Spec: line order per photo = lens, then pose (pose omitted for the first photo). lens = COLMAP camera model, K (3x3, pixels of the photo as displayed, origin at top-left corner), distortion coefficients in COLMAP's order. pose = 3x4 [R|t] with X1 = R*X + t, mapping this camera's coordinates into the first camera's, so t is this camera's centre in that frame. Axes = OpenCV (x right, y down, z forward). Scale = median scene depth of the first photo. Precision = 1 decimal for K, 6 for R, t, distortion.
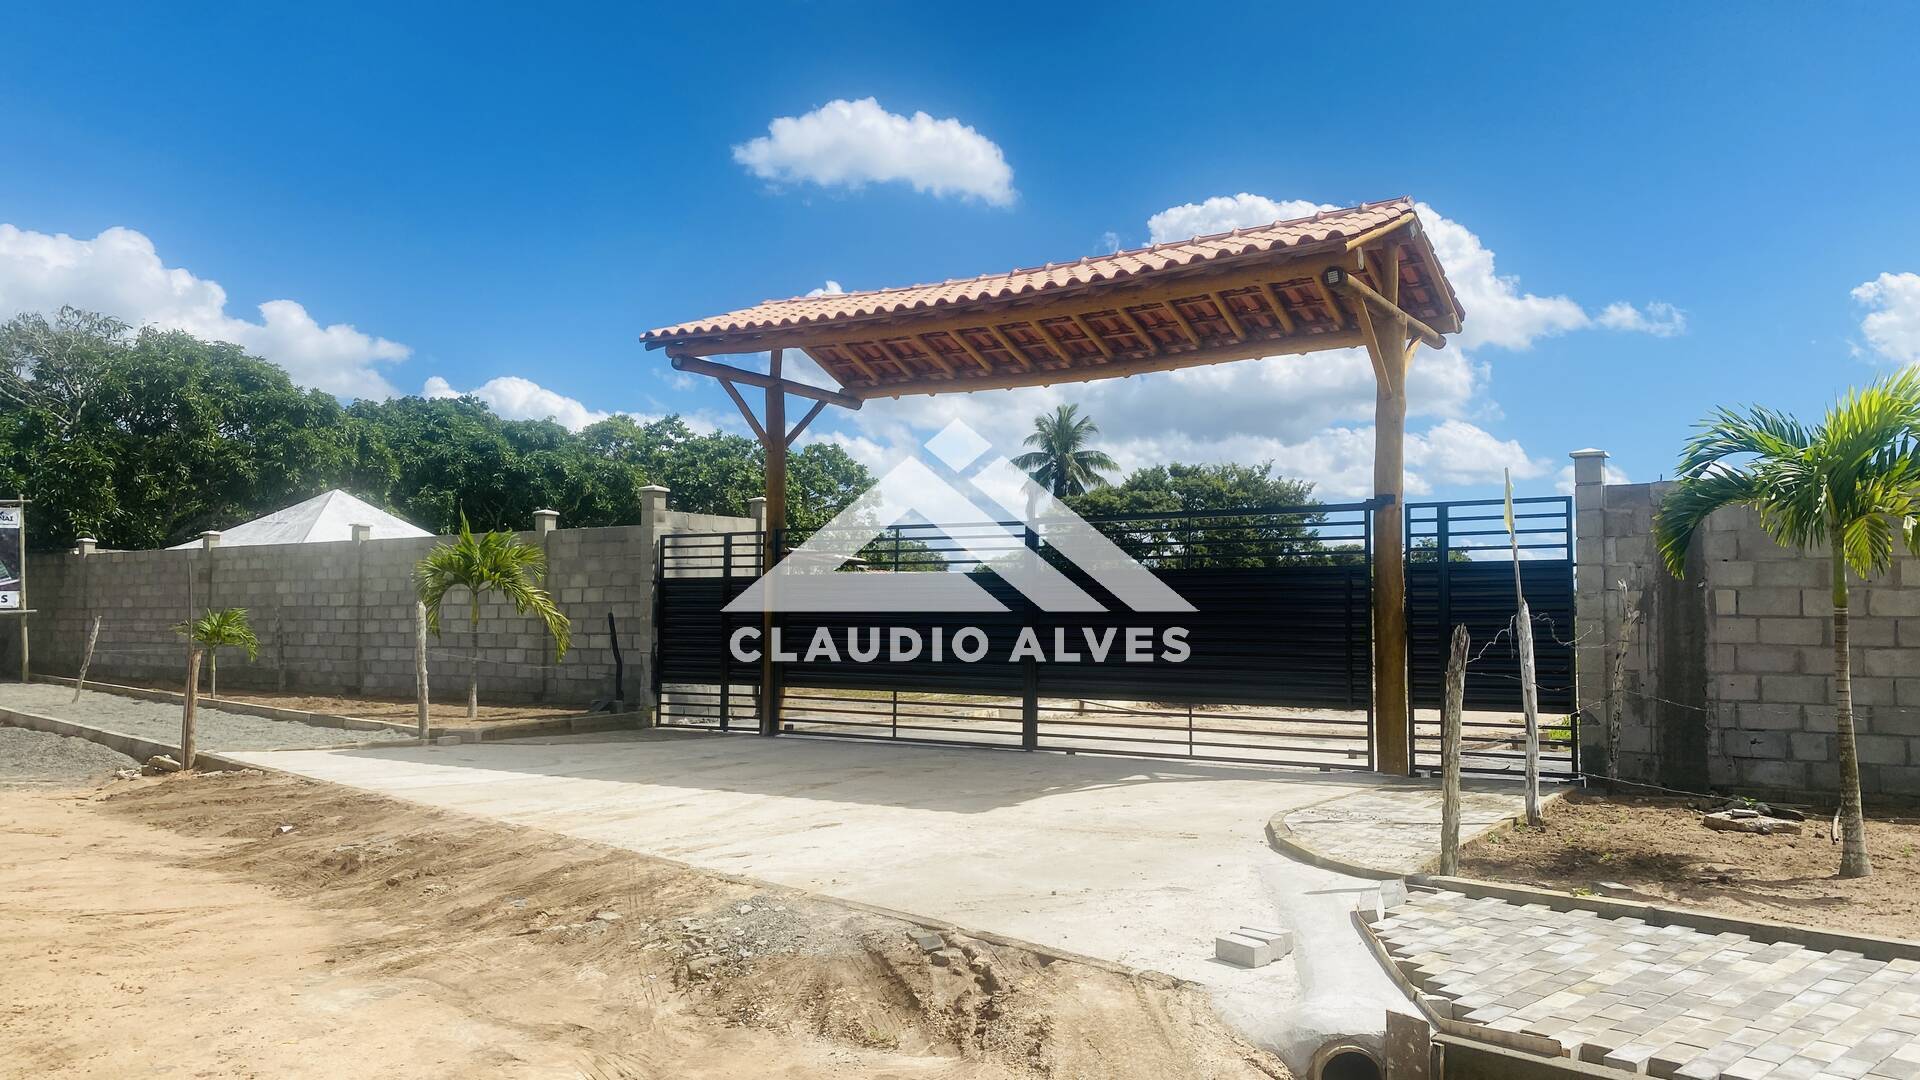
lens RADIAL K [[1475.8, 0, 962.8], [0, 1475.8, 524.8], [0, 0, 1]] dist [0.042004, -0.010598]
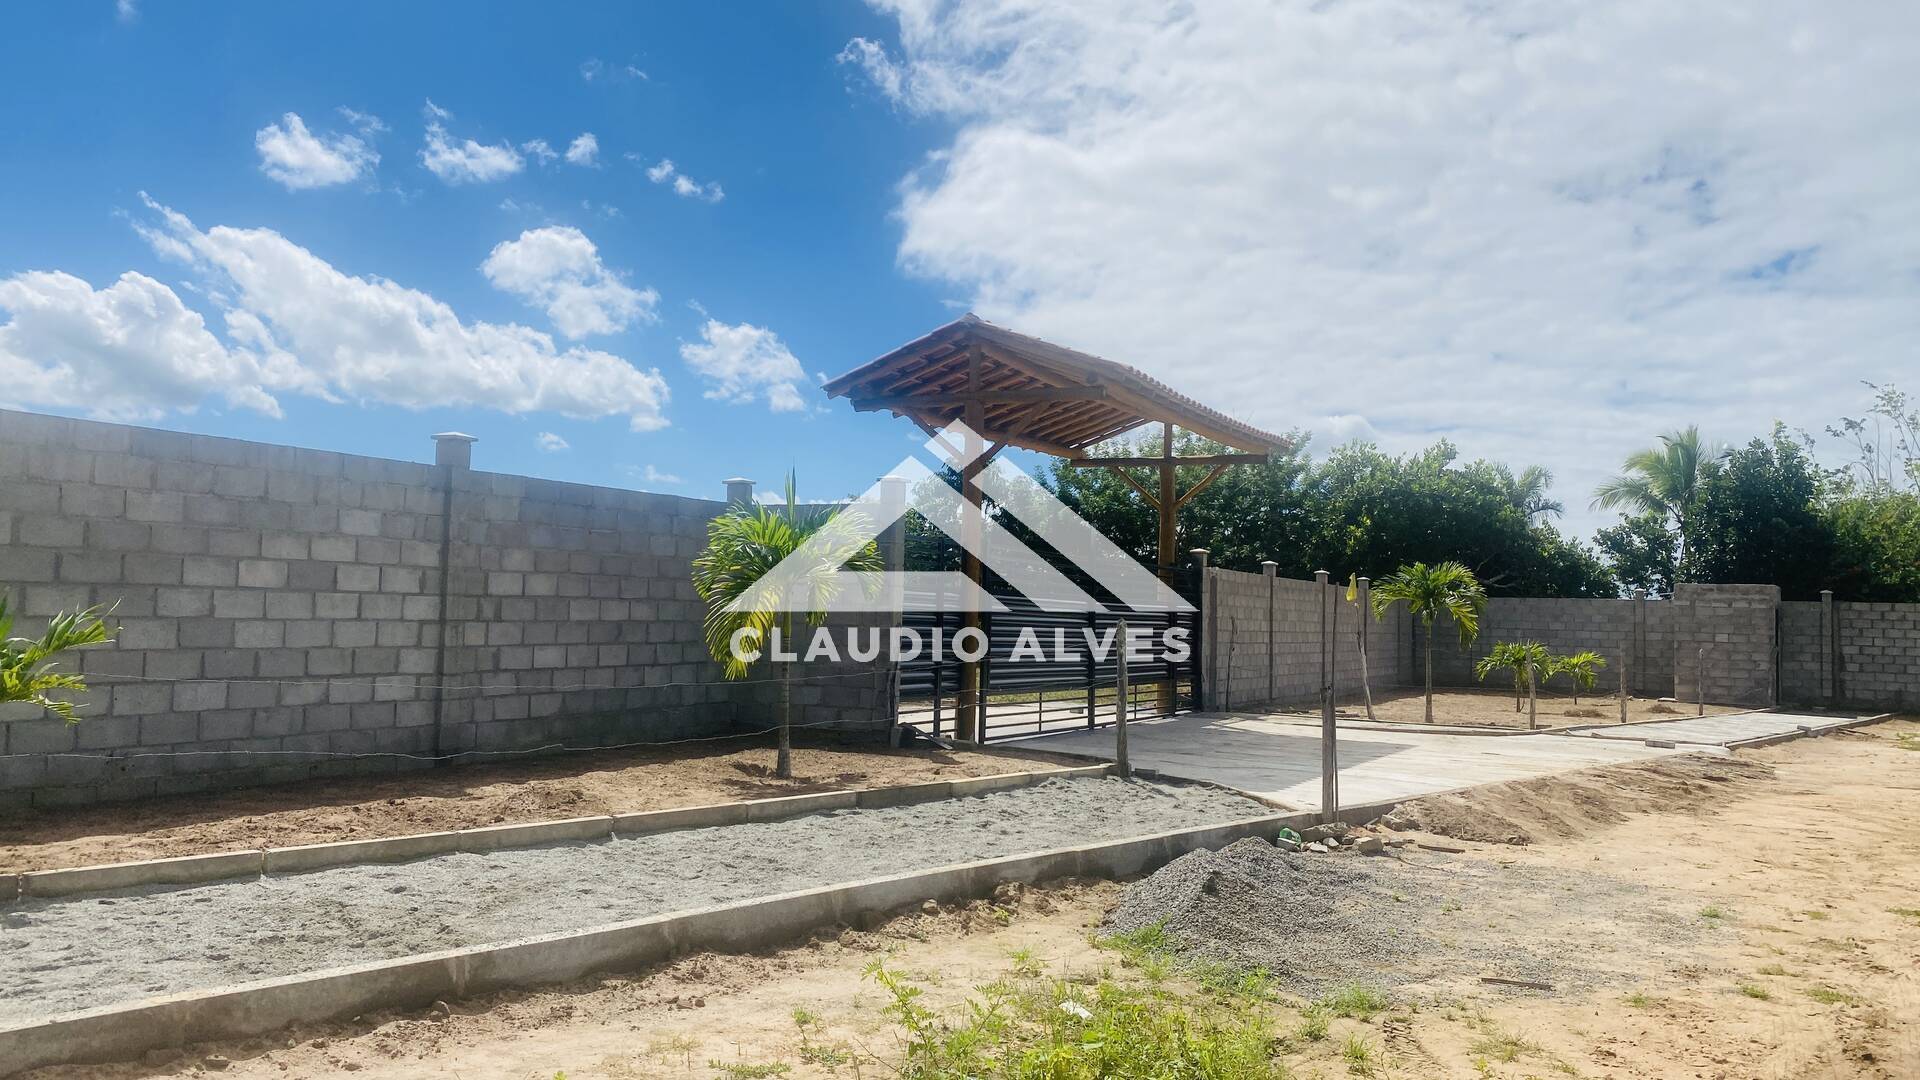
lens RADIAL K [[1449.8, 0, 960.0], [0, 1449.8, 540.0], [0, 0, 1]] dist [0.011104, -0.006340]
pose [[-0.105753, 0.043710, 0.993431, -1.067565], [-0.096206, 0.993897, -0.053972, 0.053925], [-0.989728, -0.101282, -0.100903, 1.065000]]
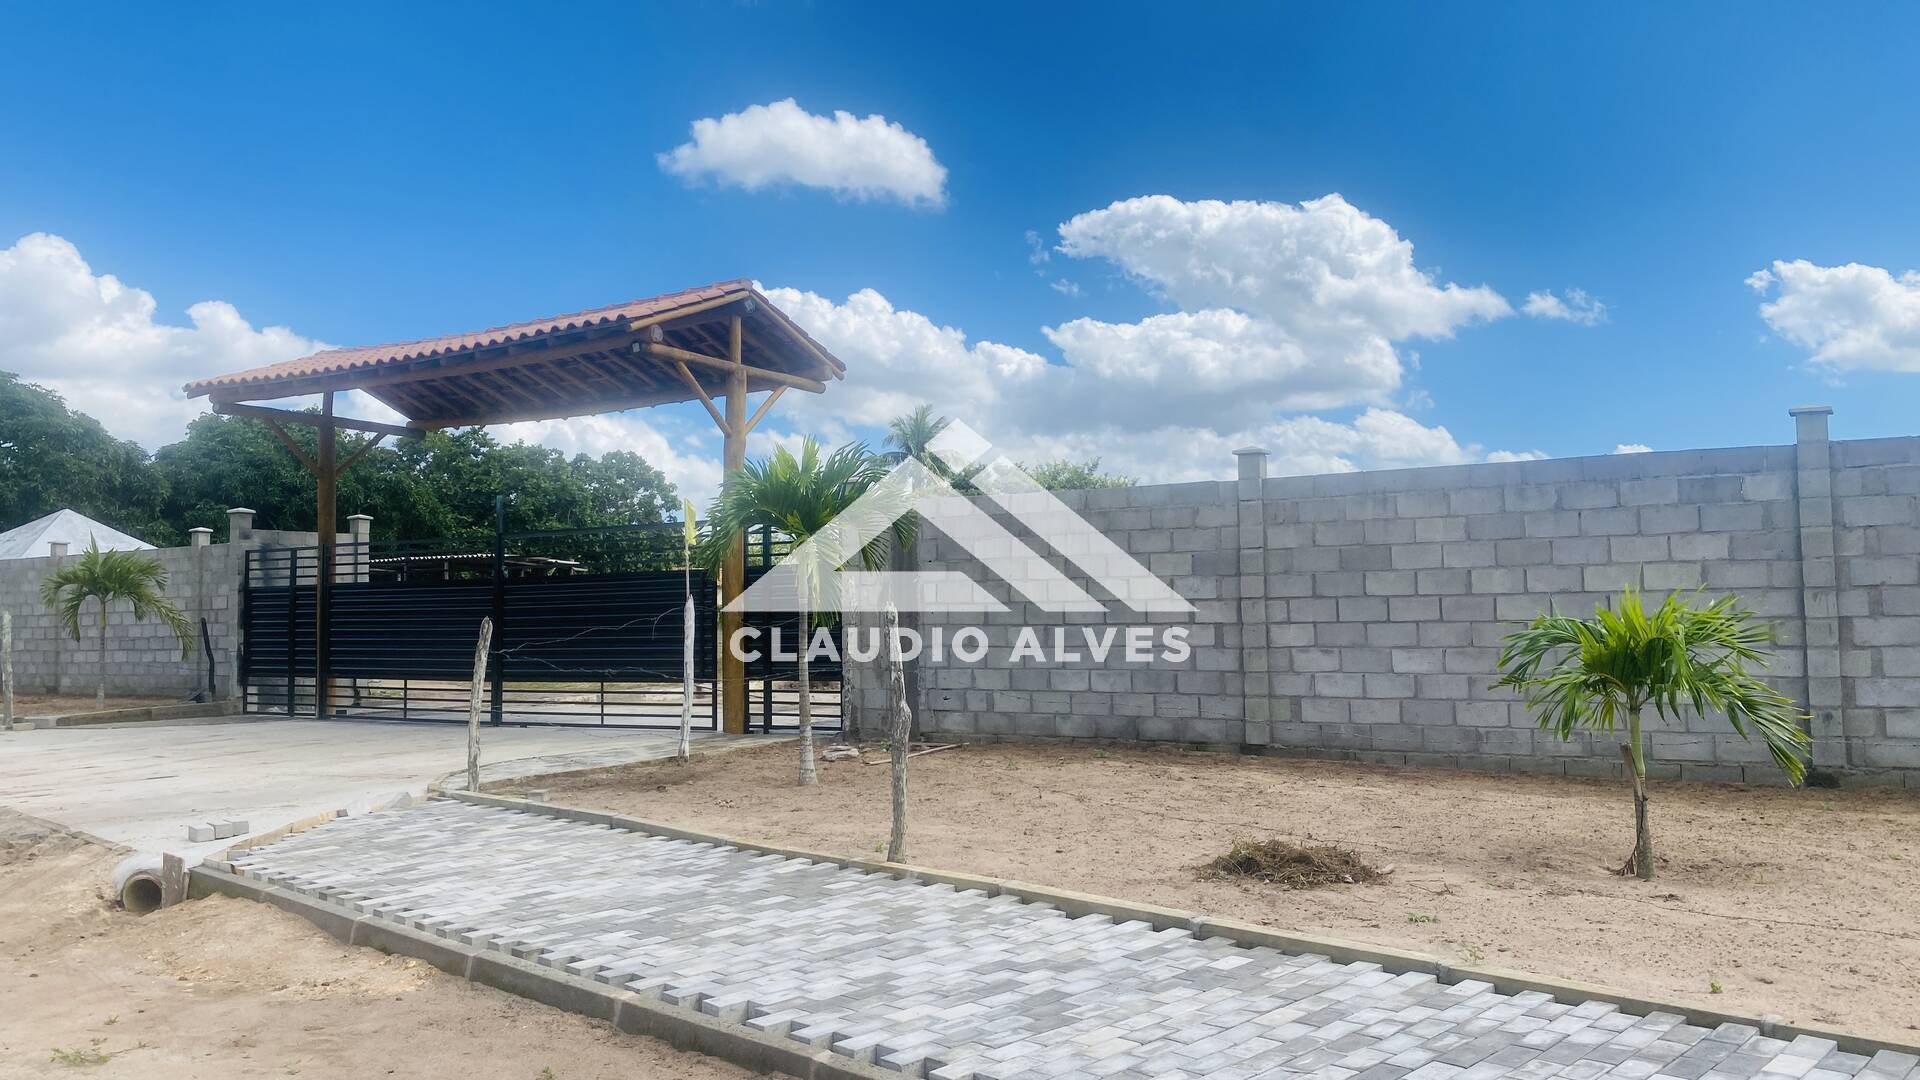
lens RADIAL K [[1457.5, 0, 960.0], [0, 1457.5, 540.0], [0, 0, 1]] dist [0.054857, -0.064403]
pose [[0.999125, -0.017922, 0.037793, 0.321826], [0.017364, 0.999736, 0.015040, -0.009127], [-0.038052, -0.014371, 0.999172, -0.186414]]
